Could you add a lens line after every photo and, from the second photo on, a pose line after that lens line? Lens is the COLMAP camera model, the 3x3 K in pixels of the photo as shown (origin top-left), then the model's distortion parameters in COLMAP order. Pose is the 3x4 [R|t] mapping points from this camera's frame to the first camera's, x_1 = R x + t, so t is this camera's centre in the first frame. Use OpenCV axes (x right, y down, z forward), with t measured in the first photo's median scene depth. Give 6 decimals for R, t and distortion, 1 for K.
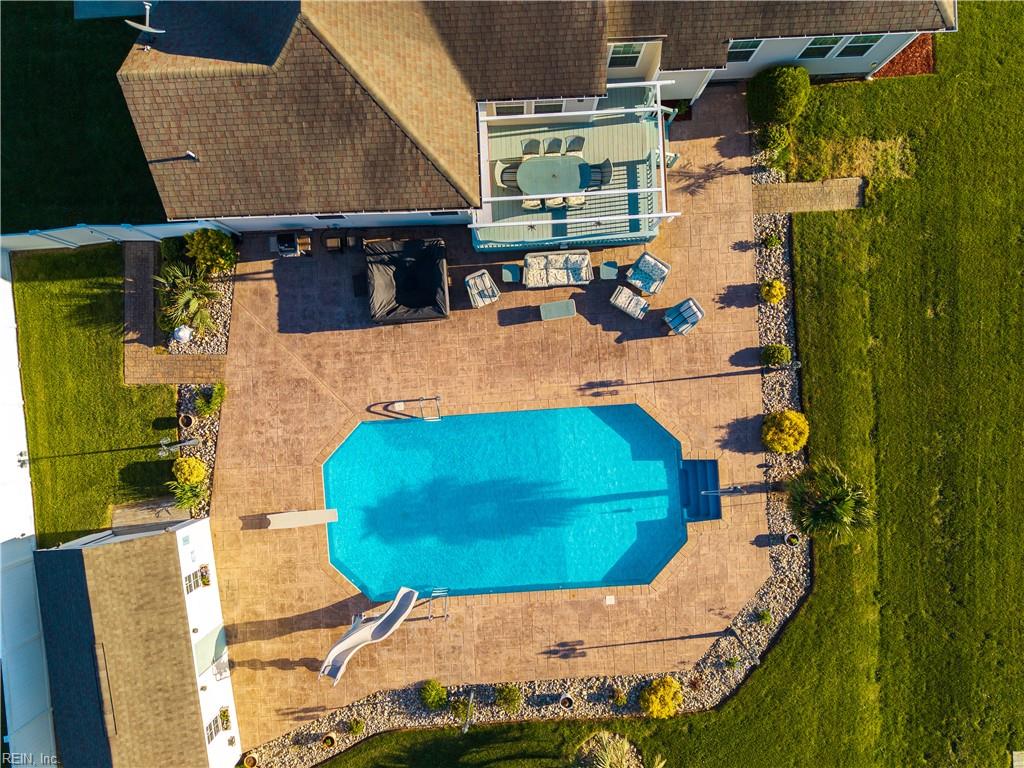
lens RADIAL K [[691.1, 0, 517.3], [0, 691.1, 381.4], [0, 0, 1]] dist [0.016811, -0.014828]
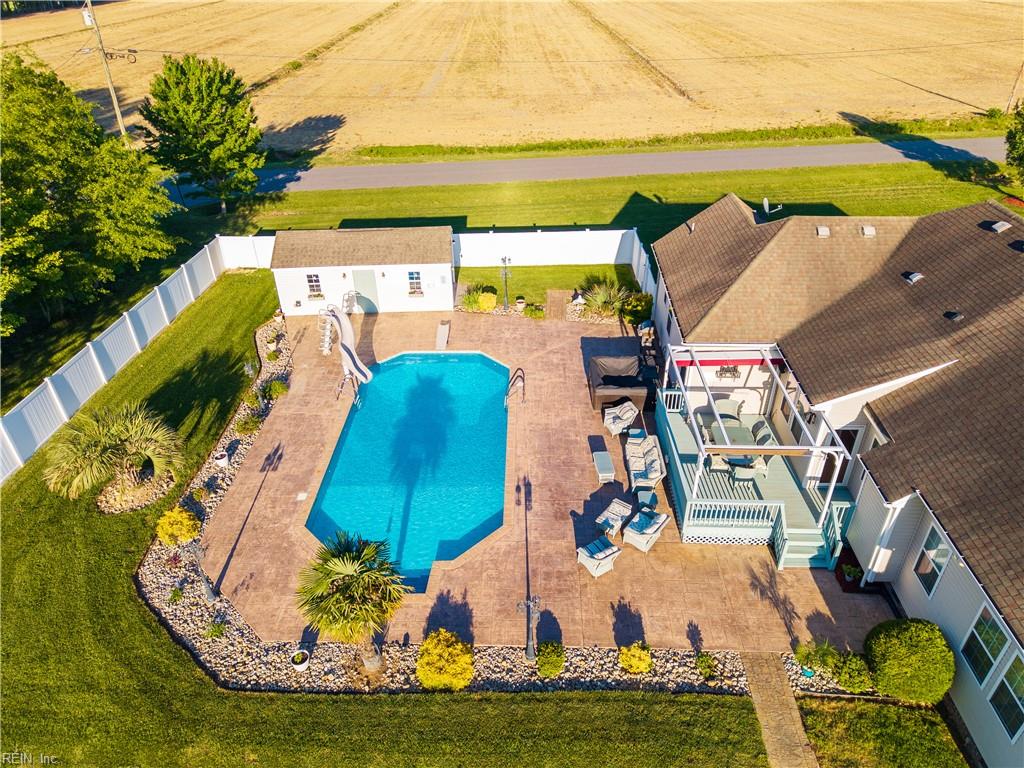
lens RADIAL K [[691.1, 0, 519.3], [0, 691.1, 358.2], [0, 0, 1]] dist [0.016811, -0.014828]
pose [[-0.080294, 0.528623, -0.845051, 0.826803], [-0.996757, -0.038117, 0.070864, -0.044618], [0.005249, 0.848001, 0.529969, 0.331799]]
